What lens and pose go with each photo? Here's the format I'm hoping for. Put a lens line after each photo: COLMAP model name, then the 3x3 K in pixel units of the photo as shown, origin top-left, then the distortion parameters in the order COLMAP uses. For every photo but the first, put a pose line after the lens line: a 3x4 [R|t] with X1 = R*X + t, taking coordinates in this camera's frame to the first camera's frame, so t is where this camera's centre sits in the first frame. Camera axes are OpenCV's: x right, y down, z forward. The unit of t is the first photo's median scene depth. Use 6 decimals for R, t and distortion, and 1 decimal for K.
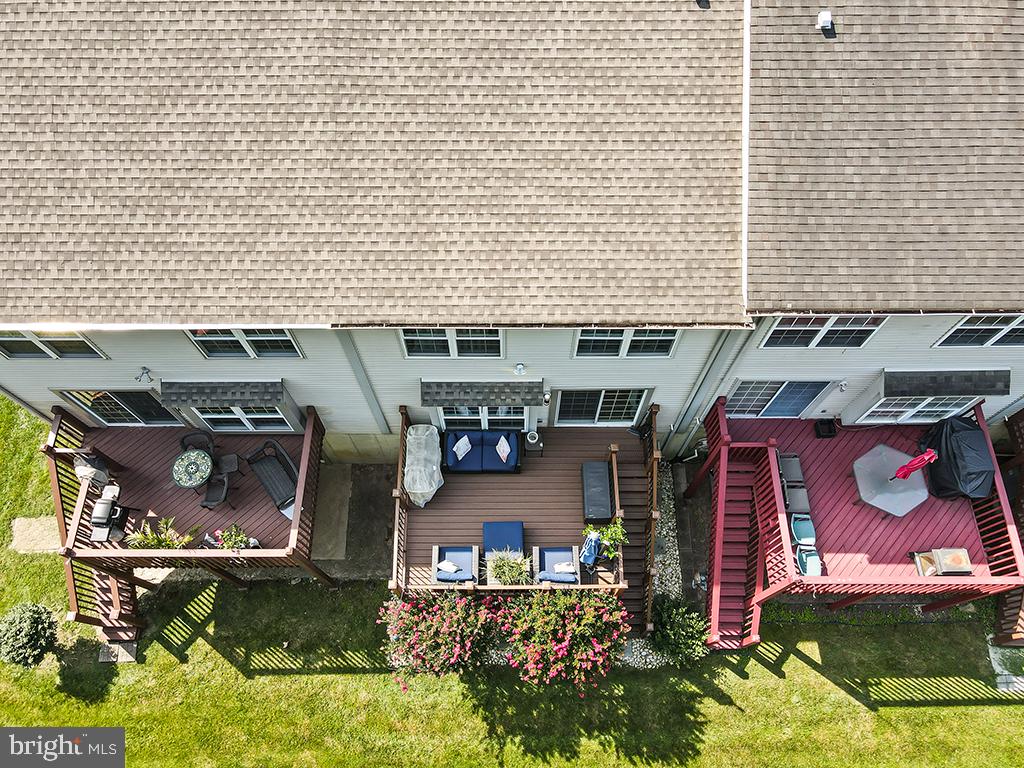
lens RADIAL K [[759.7, 0, 510.8], [0, 759.7, 385.8], [0, 0, 1]] dist [0.020842, 0.000502]
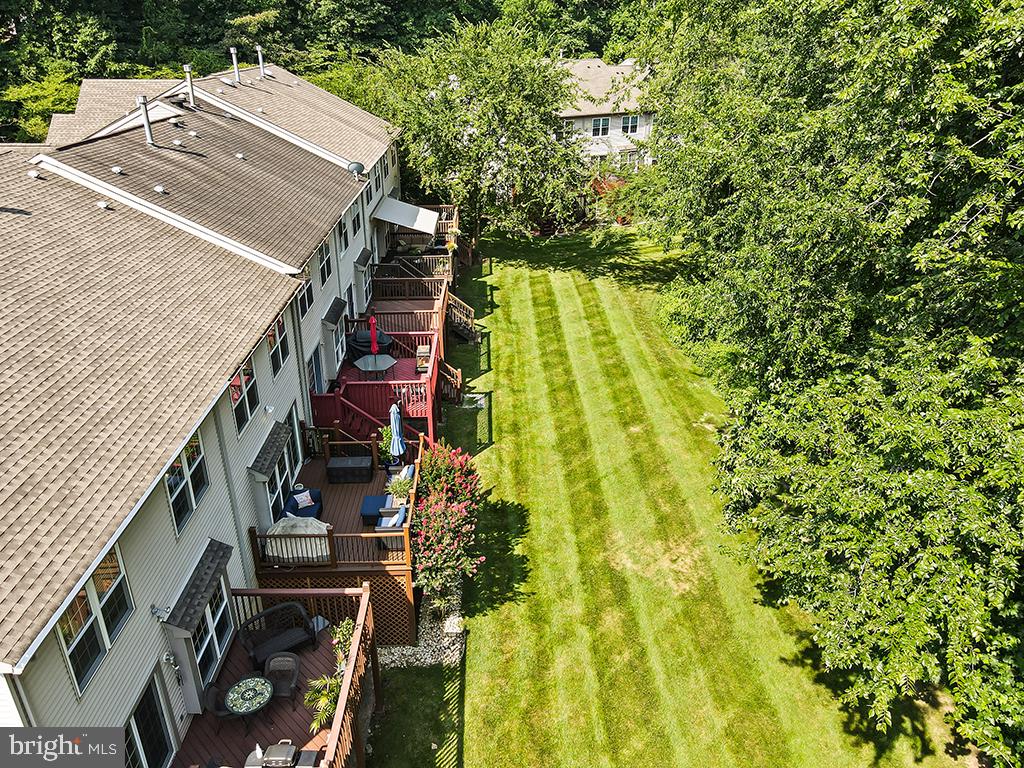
lens RADIAL K [[754.0, 0, 511.3], [0, 754.0, 383.4], [0, 0, 1]] dist [-0.002950, 0.029190]
pose [[-0.023943, -0.425190, 0.904787, -0.986572], [0.908666, 0.368109, 0.197032, 0.074169], [-0.416836, 0.826867, 0.377542, 0.228150]]
